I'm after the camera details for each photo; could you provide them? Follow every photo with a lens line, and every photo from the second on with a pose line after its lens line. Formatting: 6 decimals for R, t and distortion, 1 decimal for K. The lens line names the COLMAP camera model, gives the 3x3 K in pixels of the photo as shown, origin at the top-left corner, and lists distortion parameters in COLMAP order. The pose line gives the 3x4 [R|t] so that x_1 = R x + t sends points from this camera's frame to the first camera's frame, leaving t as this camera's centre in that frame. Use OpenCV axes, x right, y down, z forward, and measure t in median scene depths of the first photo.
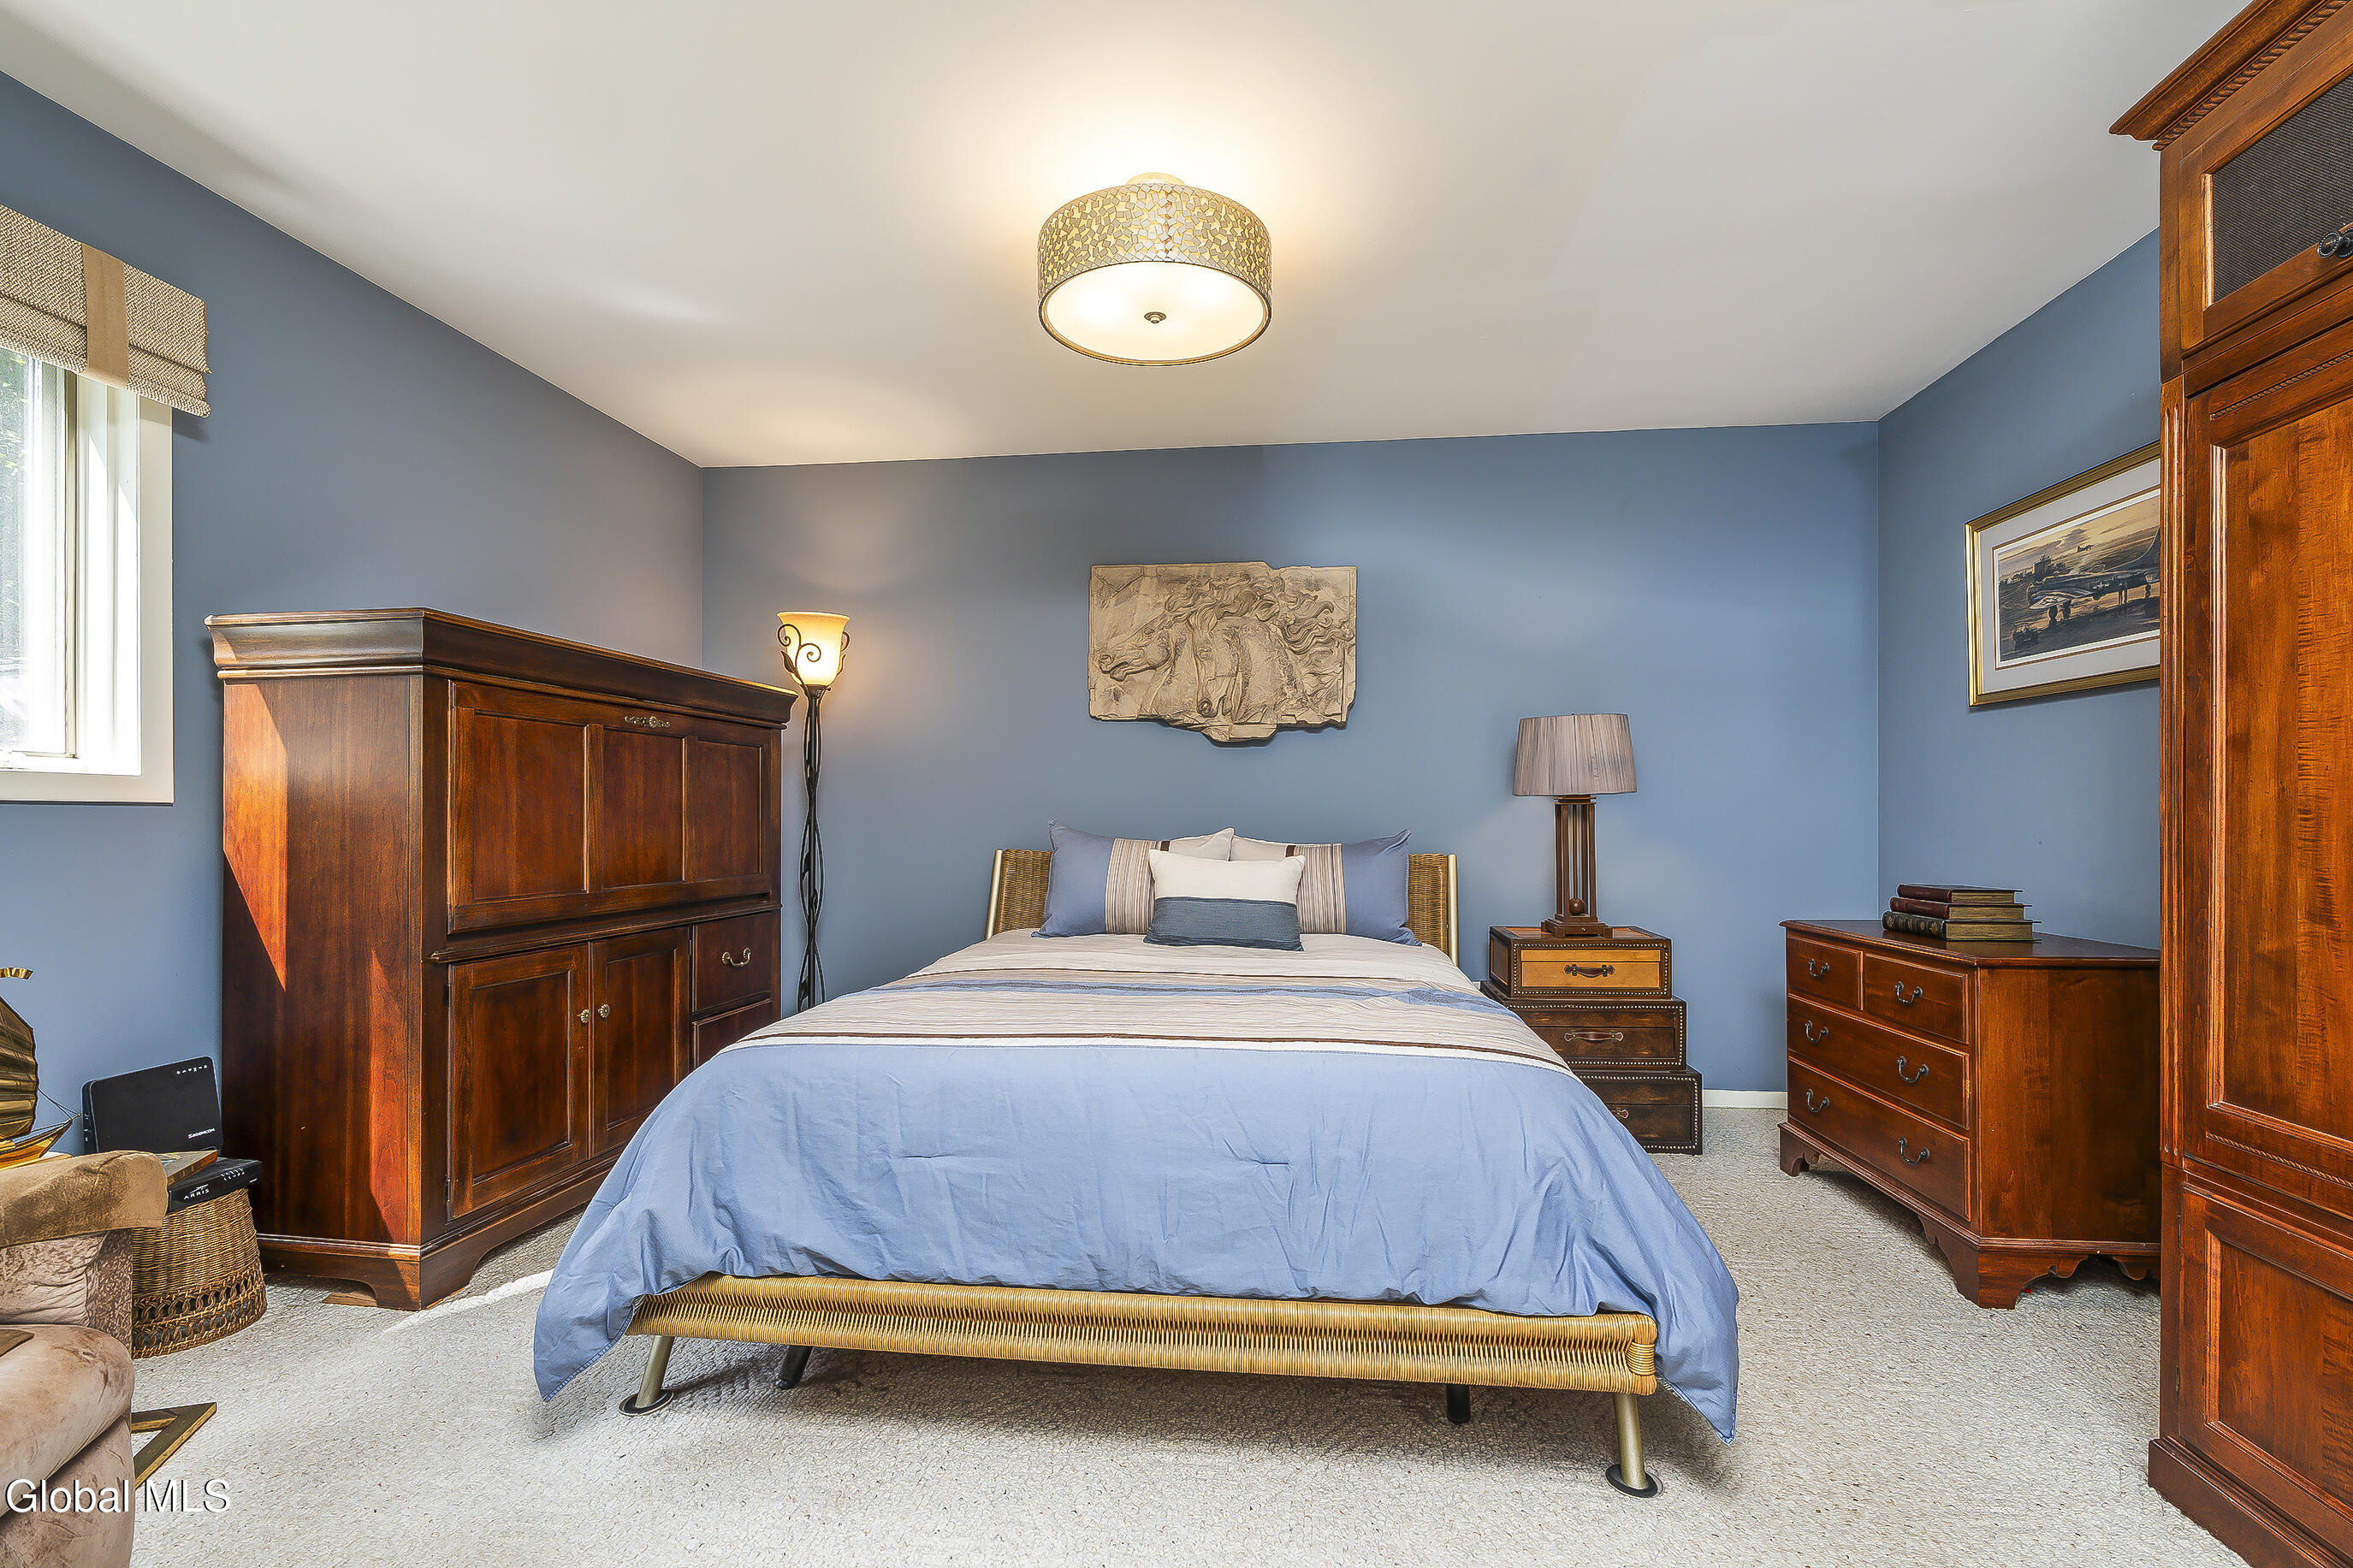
lens RADIAL K [[1075.5, 0, 1173.1], [0, 1075.5, 798.7], [0, 0, 1]] dist [-0.001306, -0.000109]
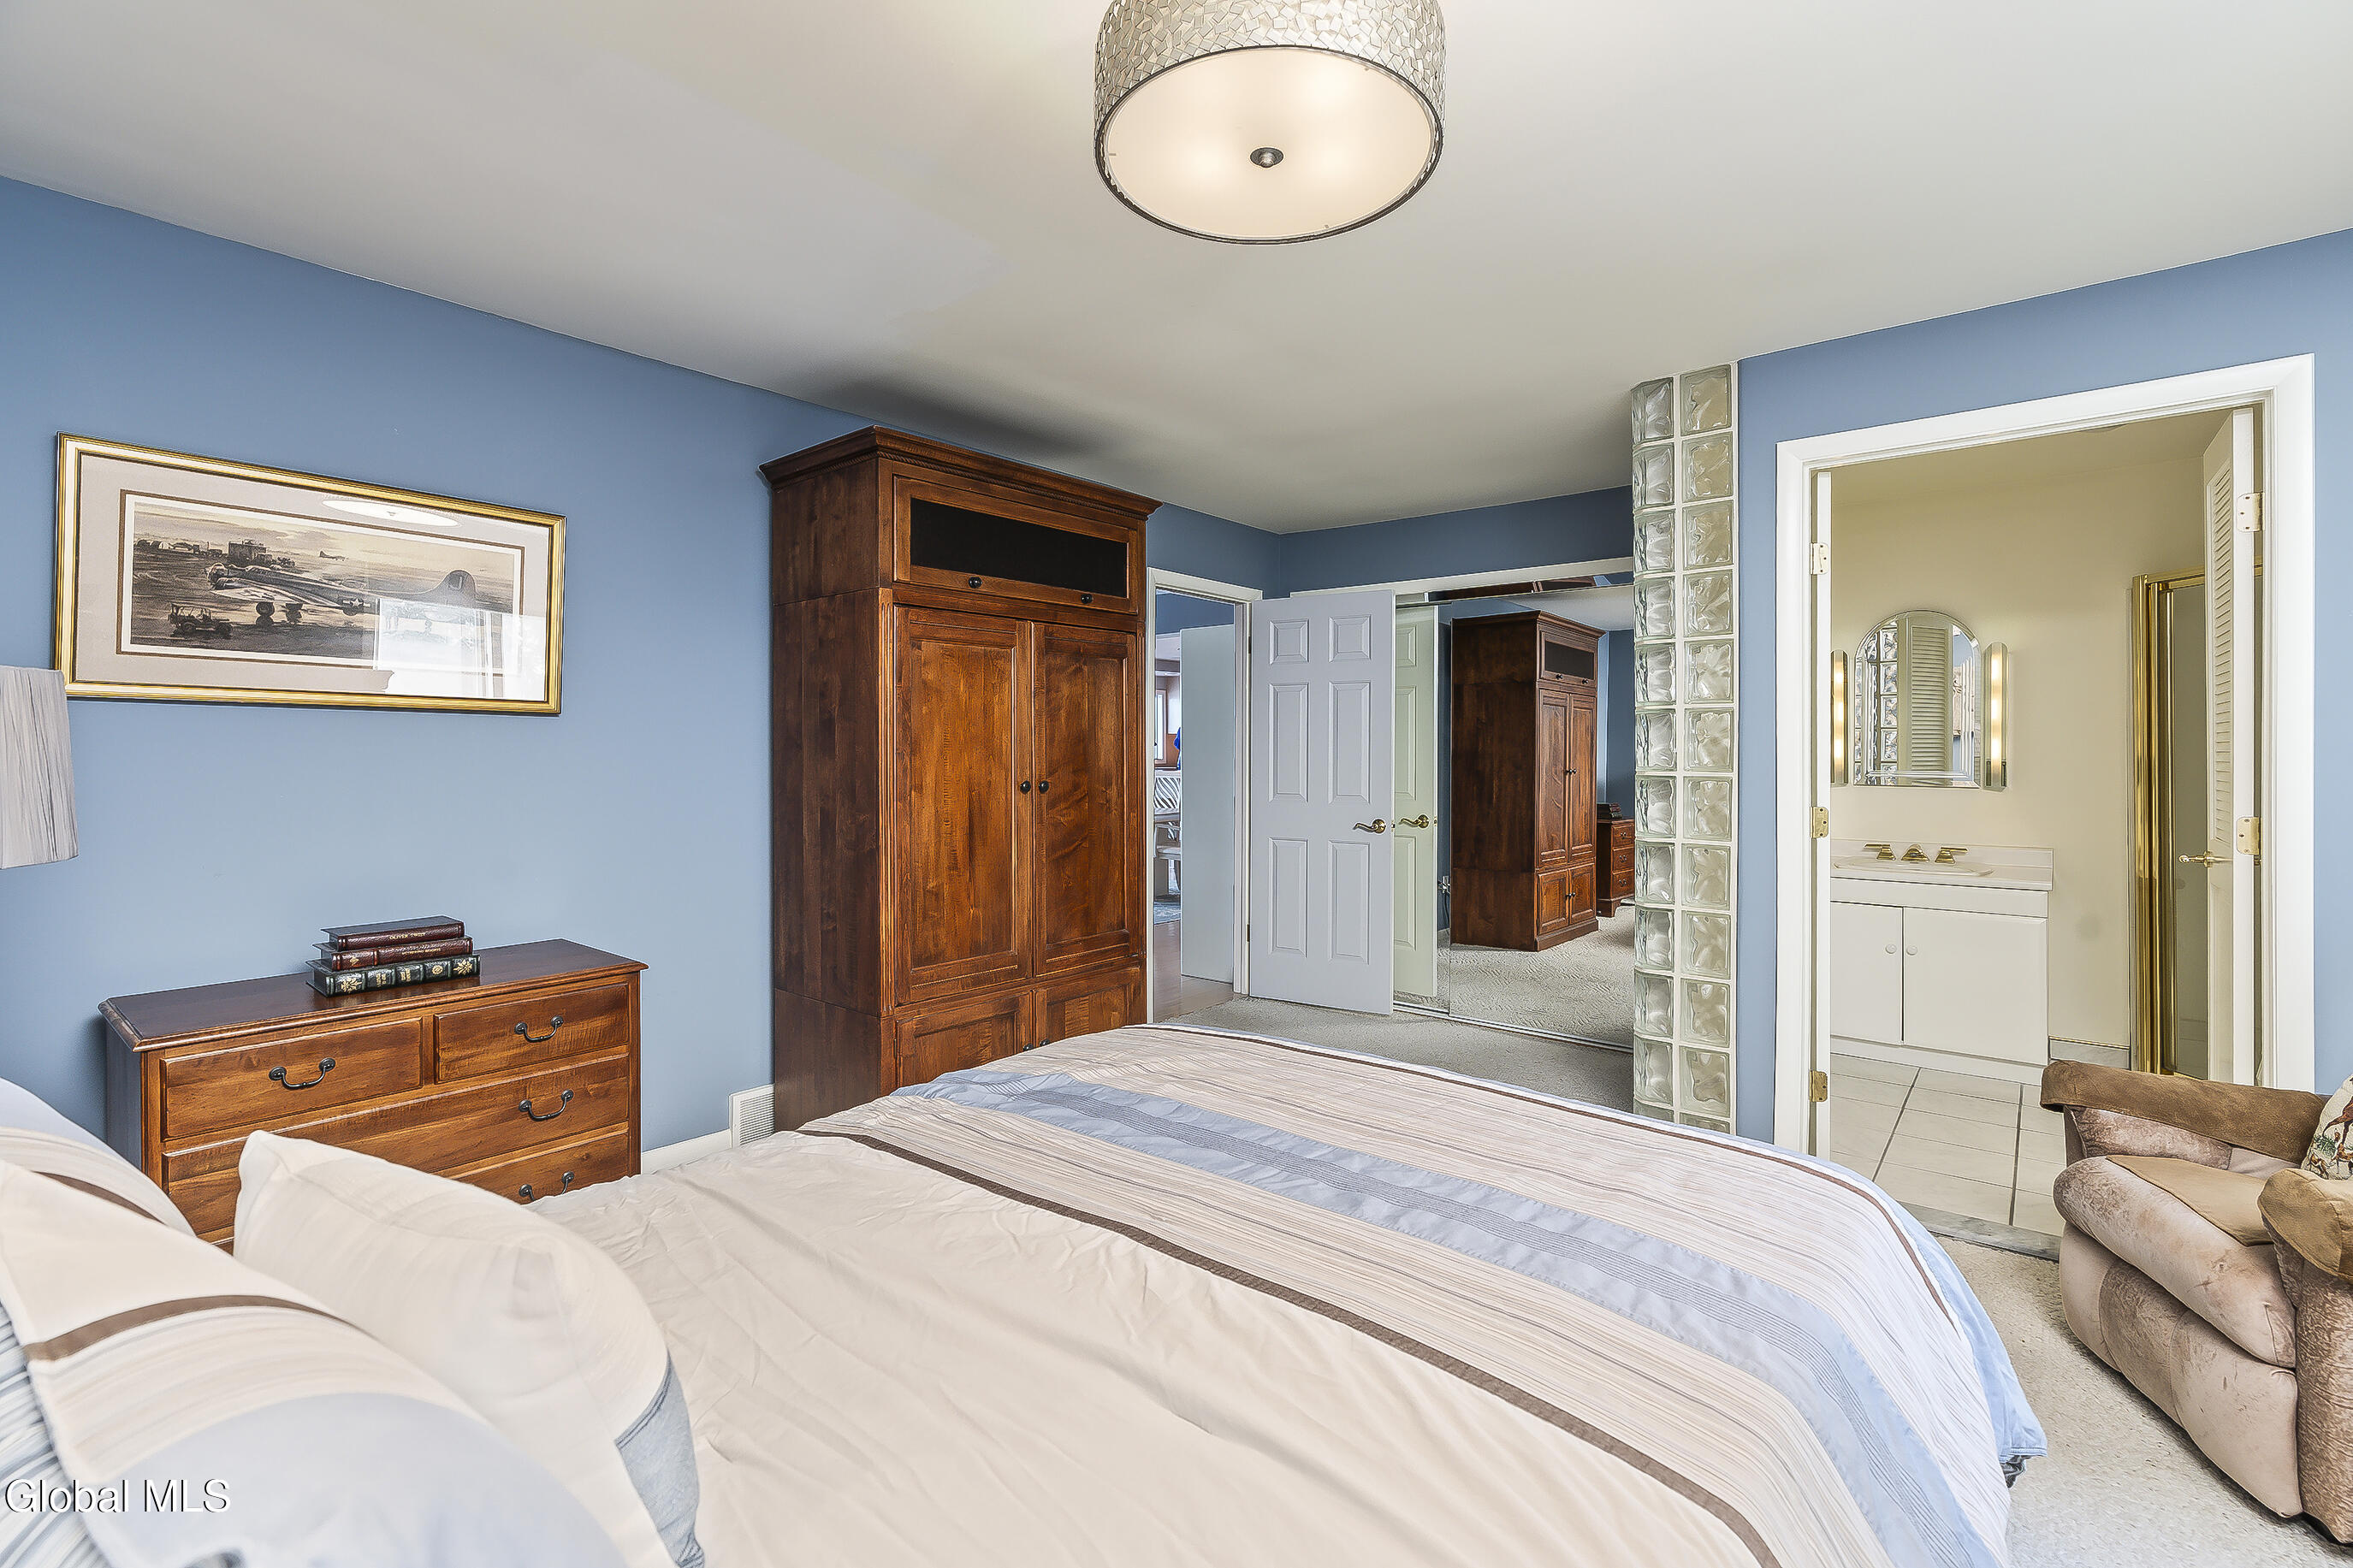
lens RADIAL K [[1075.5, 0, 1176.9], [0, 1075.5, 767.5], [0, 0, 1]] dist [-0.001306, -0.000109]
pose [[-0.841192, -0.002854, 0.540730, -0.279594], [-0.007088, 0.999958, -0.005748, -0.045667], [-0.540691, -0.008668, -0.841177, 1.346860]]
